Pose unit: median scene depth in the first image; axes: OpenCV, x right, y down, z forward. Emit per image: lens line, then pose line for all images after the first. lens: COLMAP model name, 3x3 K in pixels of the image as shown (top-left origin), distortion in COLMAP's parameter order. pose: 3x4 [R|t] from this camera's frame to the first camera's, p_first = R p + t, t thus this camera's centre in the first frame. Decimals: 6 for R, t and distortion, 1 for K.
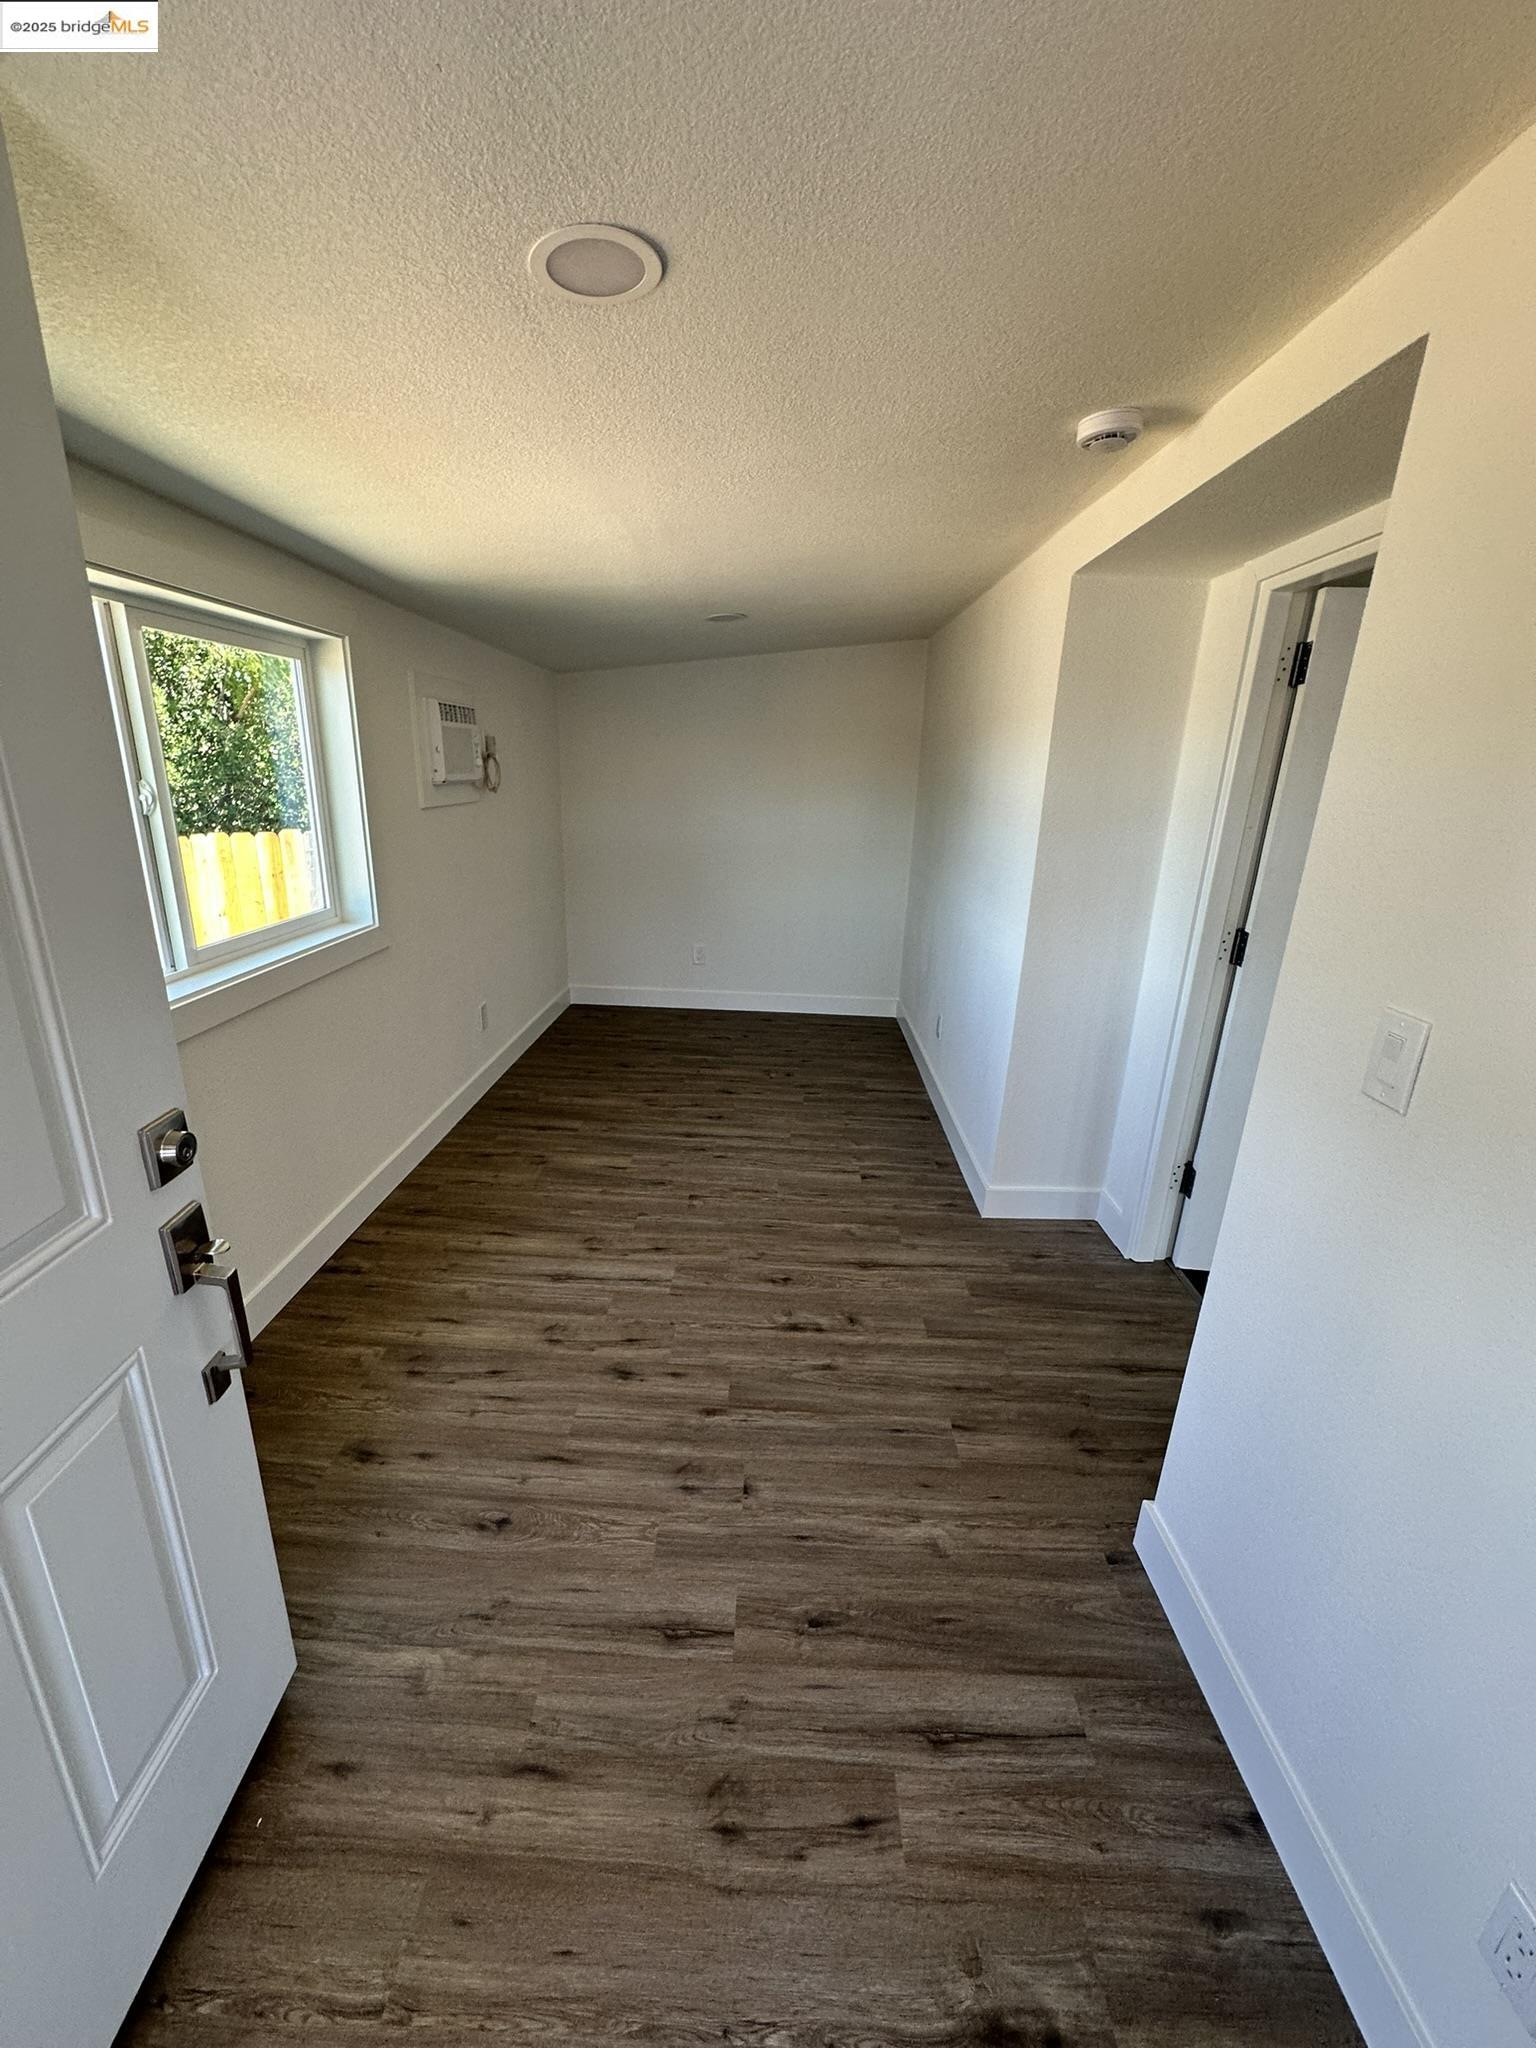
lens RADIAL K [[817.3, 0, 767.3], [0, 817.3, 1025.7], [0, 0, 1]] dist [-0.005888, 0.001485]
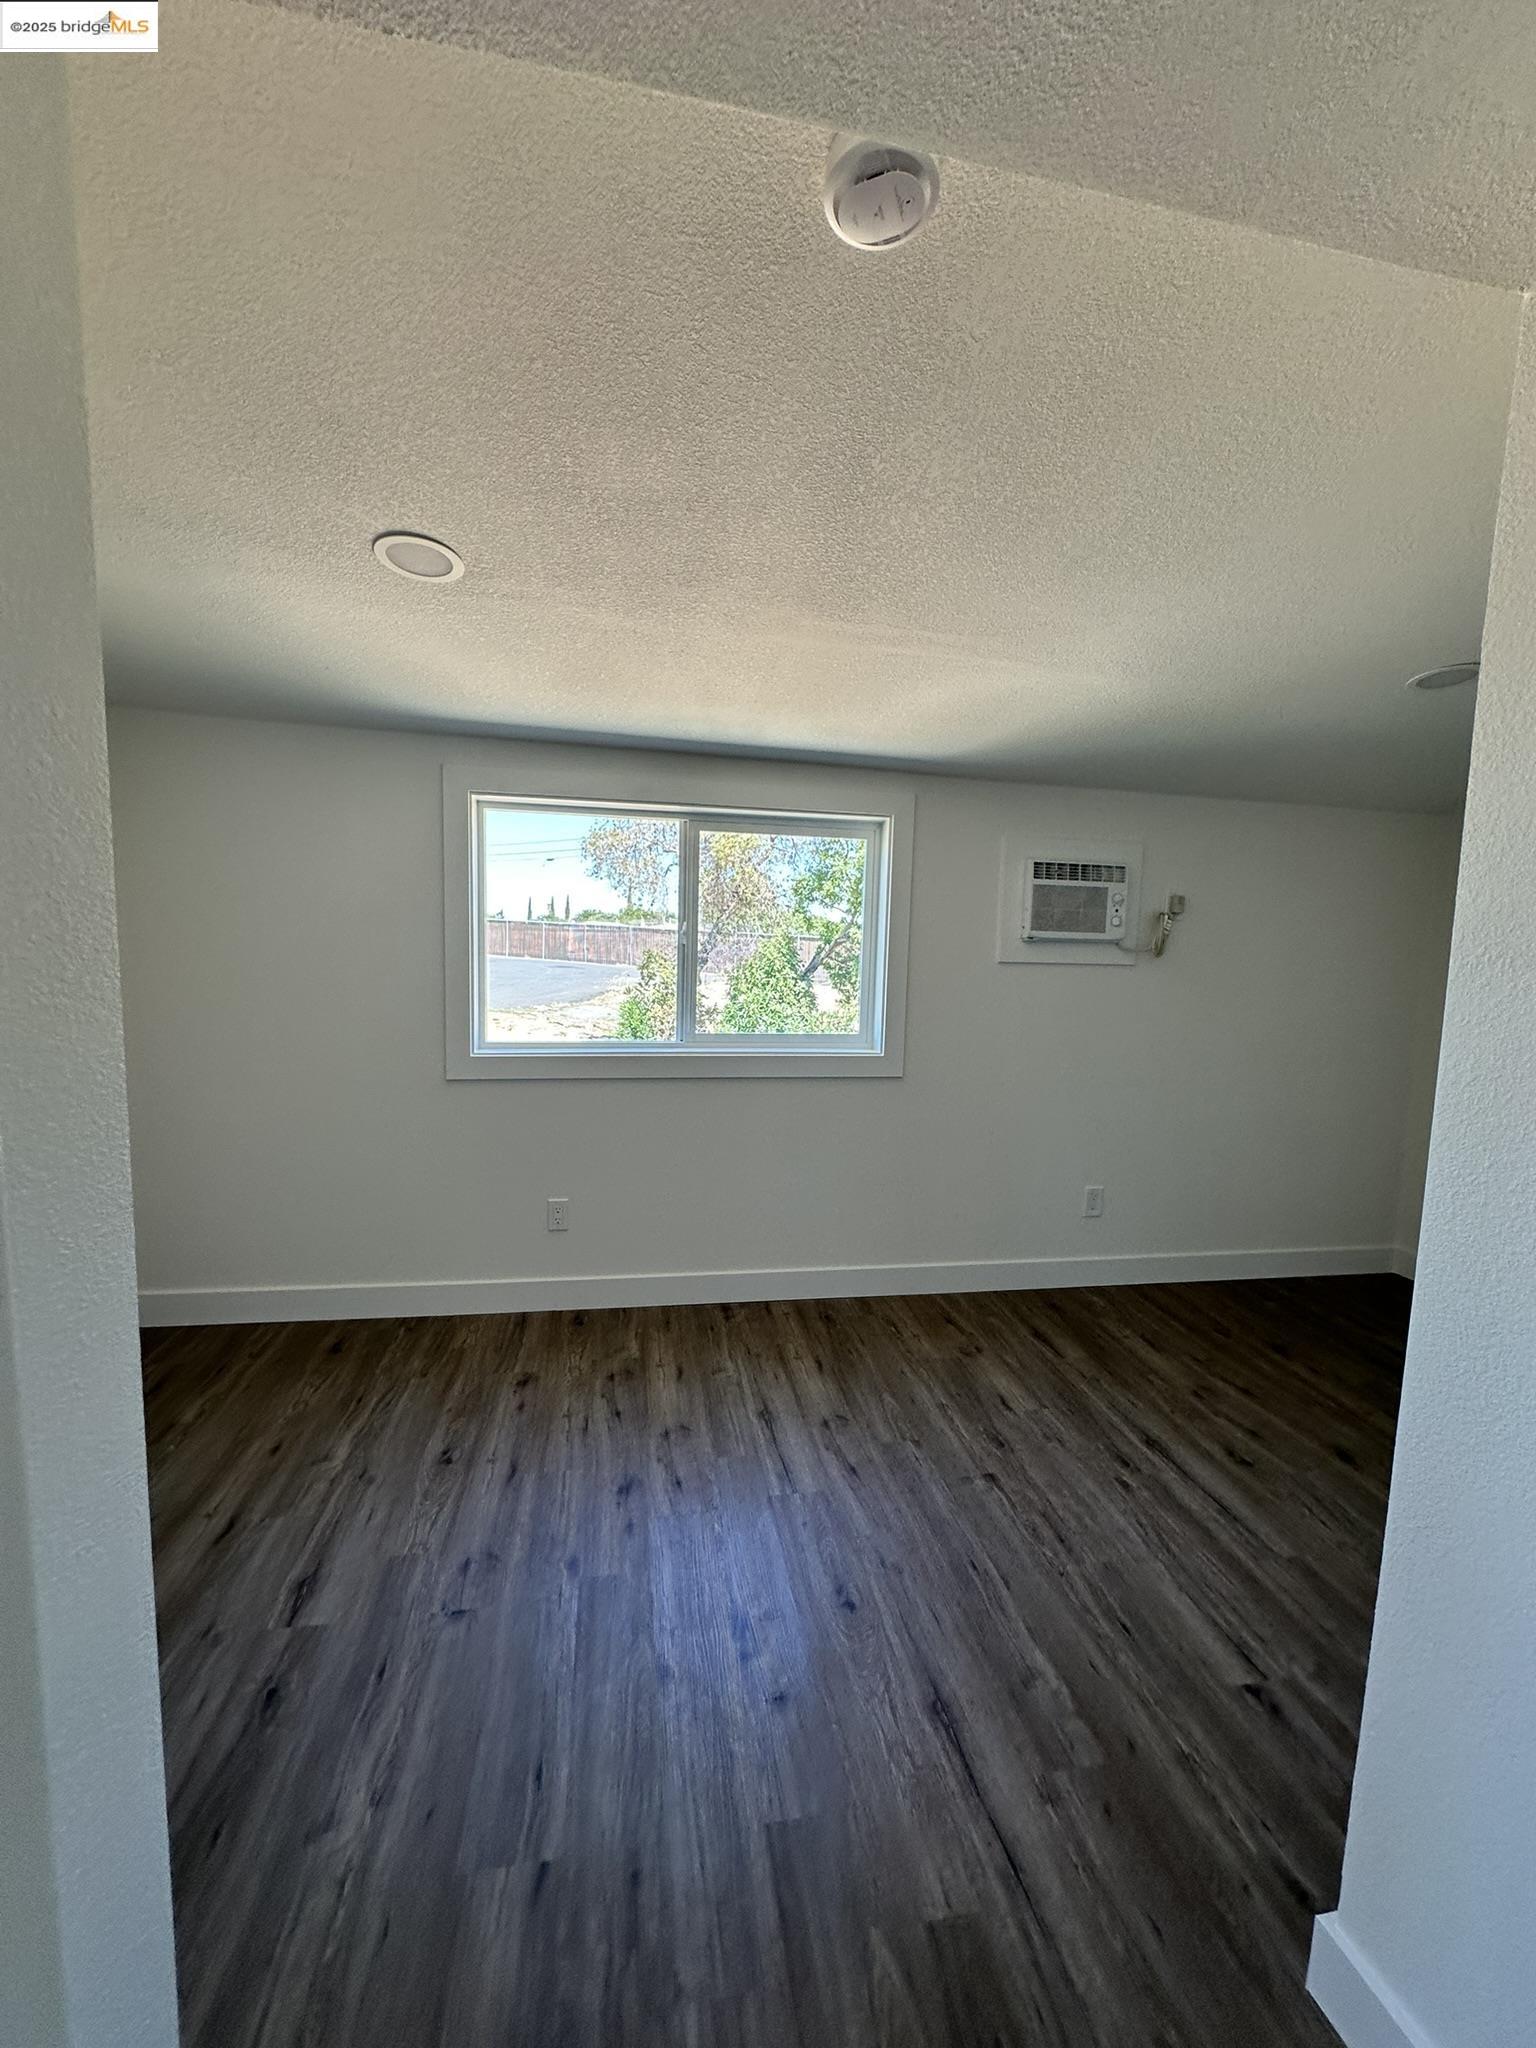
lens RADIAL K [[817.3, 0, 765.4], [0, 817.3, 1018.9], [0, 0, 1]] dist [-0.005888, 0.001485]
pose [[0.206804, 0.061406, -0.976454, 0.622911], [-0.317525, 0.948219, -0.007619, -0.116351], [0.925424, 0.311624, 0.215593, 0.632912]]
